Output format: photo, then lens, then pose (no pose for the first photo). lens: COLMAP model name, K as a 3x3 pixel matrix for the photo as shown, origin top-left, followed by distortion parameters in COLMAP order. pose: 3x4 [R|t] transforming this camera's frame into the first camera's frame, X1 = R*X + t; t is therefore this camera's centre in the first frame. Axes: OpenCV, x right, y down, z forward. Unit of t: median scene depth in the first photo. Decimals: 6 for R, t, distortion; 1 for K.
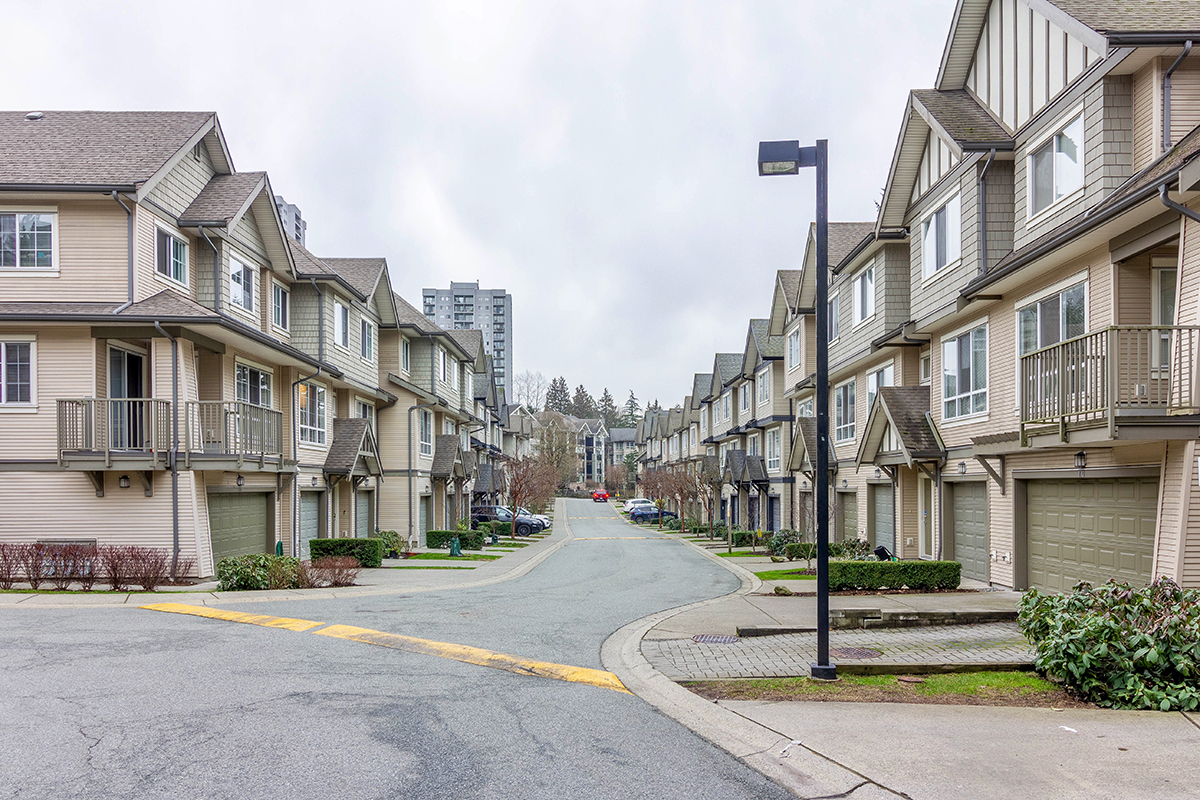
lens RADIAL K [[902.0, 0, 598.4], [0, 902.0, 495.1], [0, 0, 1]] dist [0.003736, 0.002502]
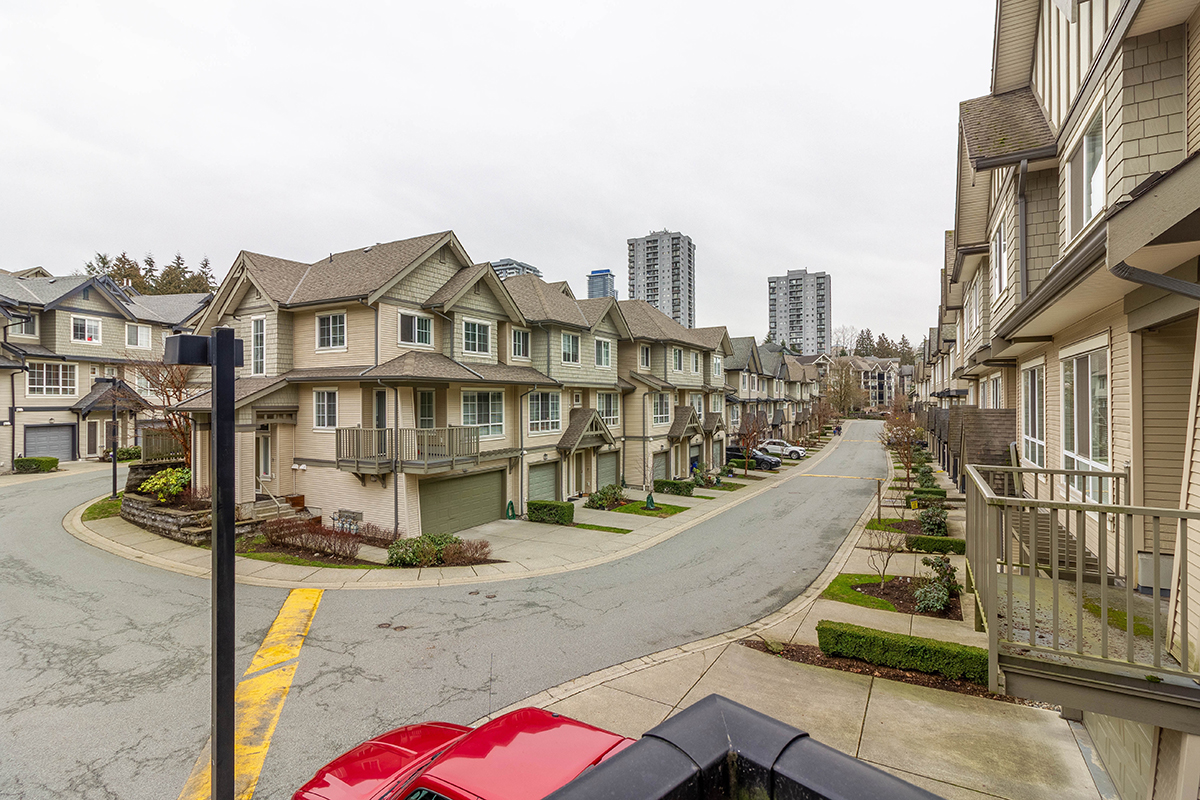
lens RADIAL K [[555.1, 0, 609.9], [0, 555.1, 399.6], [0, 0, 1]] dist [0.010115, 0.000030]
pose [[0.872300, -0.000330, -0.488970, 0.256838], [-0.001264, 0.999995, -0.002931, -0.120476], [0.488969, 0.003175, 0.872296, 0.276757]]
